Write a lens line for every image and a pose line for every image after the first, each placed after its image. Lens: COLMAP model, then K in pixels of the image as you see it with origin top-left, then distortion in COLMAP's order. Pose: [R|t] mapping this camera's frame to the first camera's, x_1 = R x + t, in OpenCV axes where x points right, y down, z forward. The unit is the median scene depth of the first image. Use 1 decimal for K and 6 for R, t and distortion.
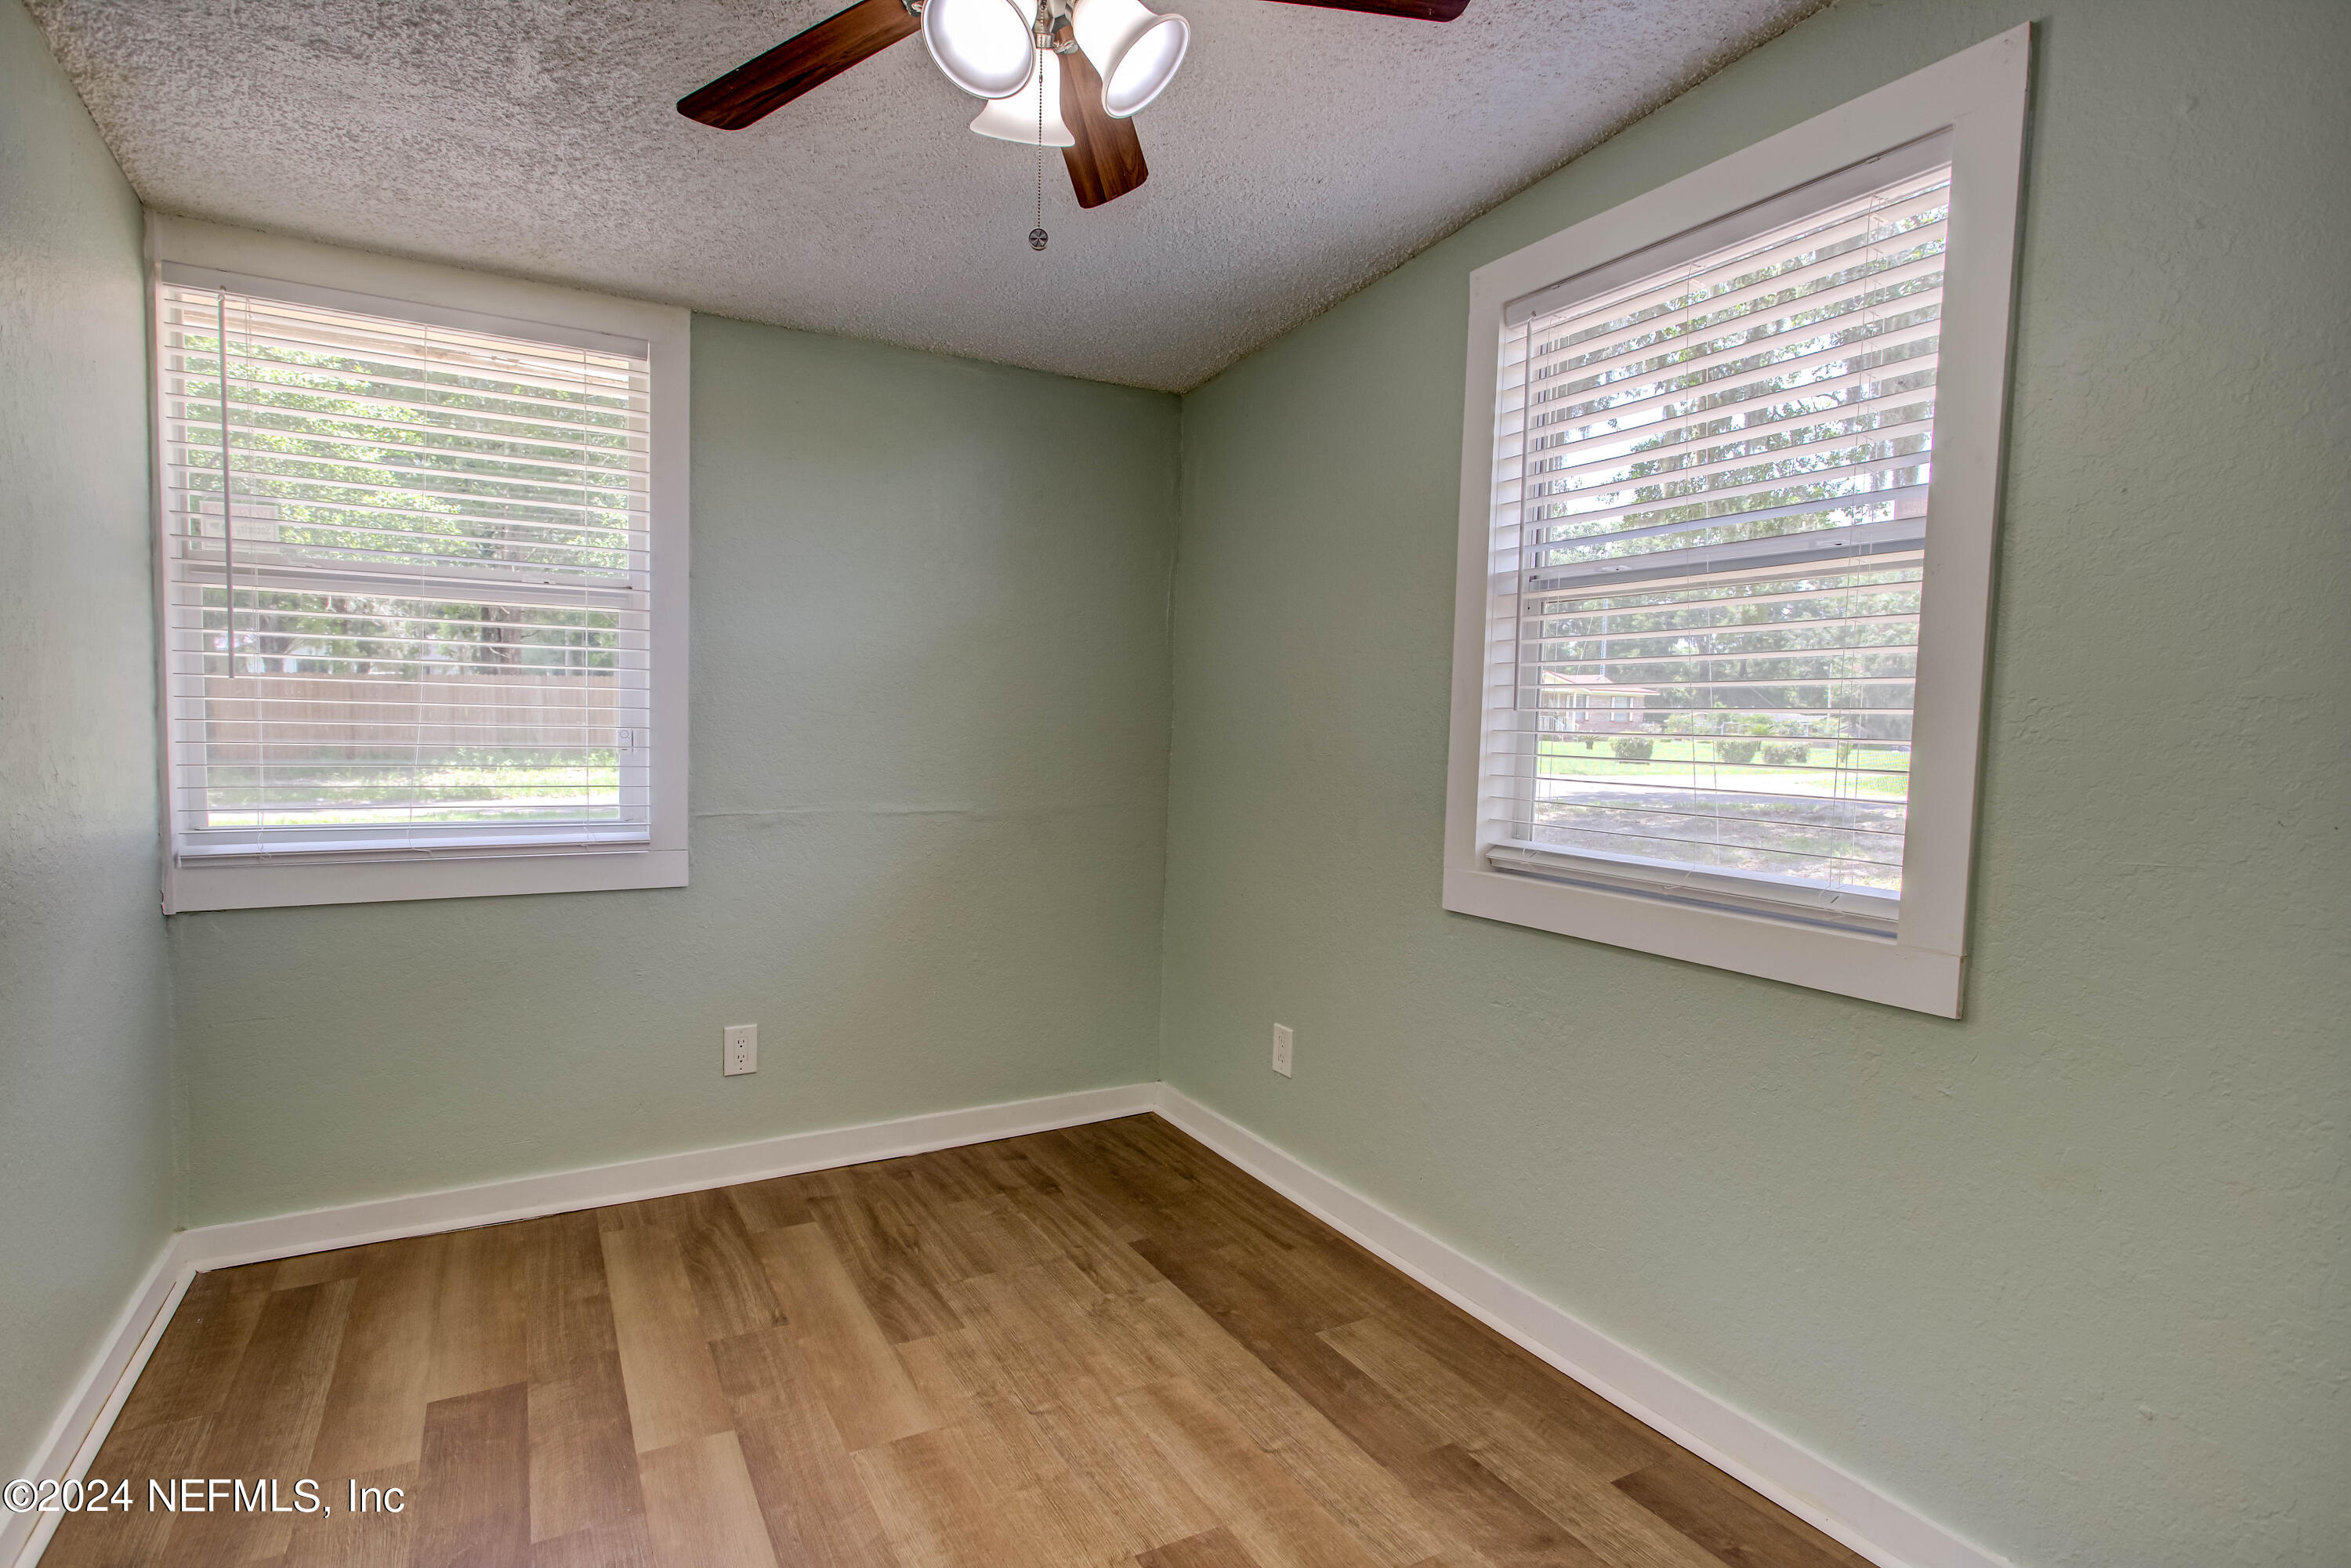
lens RADIAL K [[1181.9, 0, 1167.0], [0, 1181.9, 783.3], [0, 0, 1]] dist [-0.016539, 0.006825]
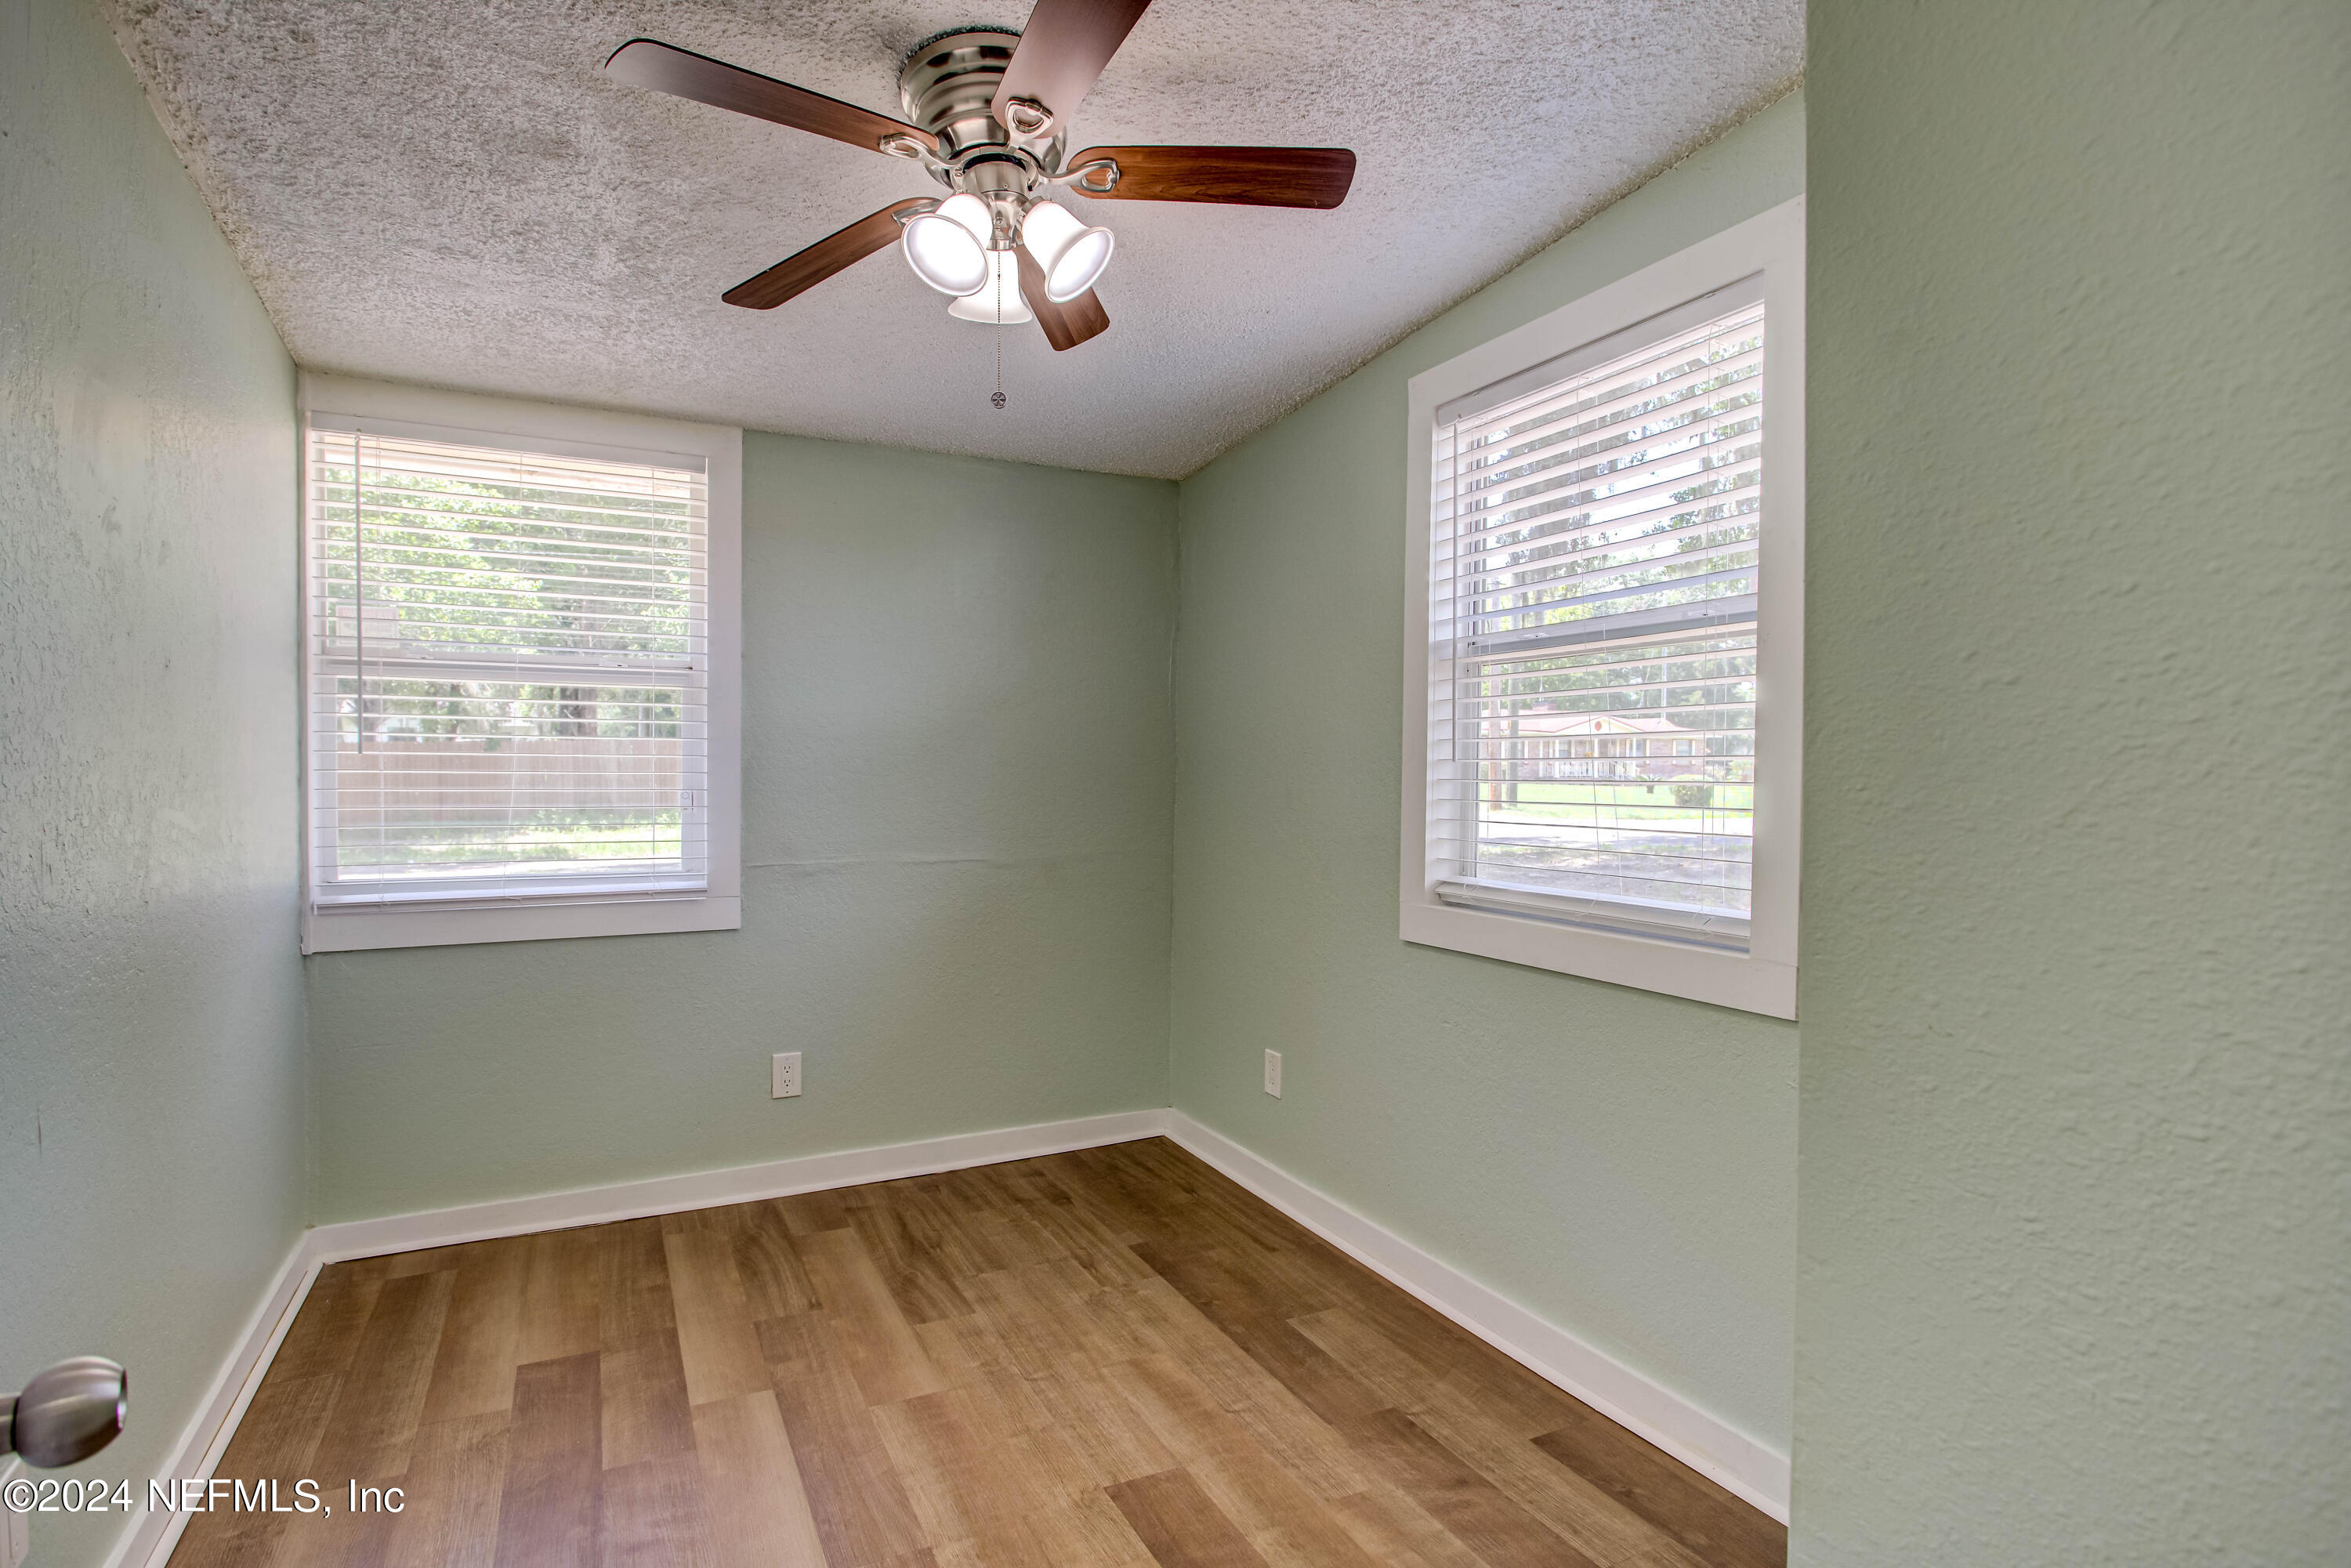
lens RADIAL K [[1181.9, 0, 1167.0], [0, 1181.9, 783.3], [0, 0, 1]] dist [-0.016539, 0.006825]
pose [[0.998576, -0.017475, -0.050395, 0.079157], [0.015222, 0.998882, -0.044745, 0.005786], [0.051121, 0.043914, 0.997727, -0.147400]]
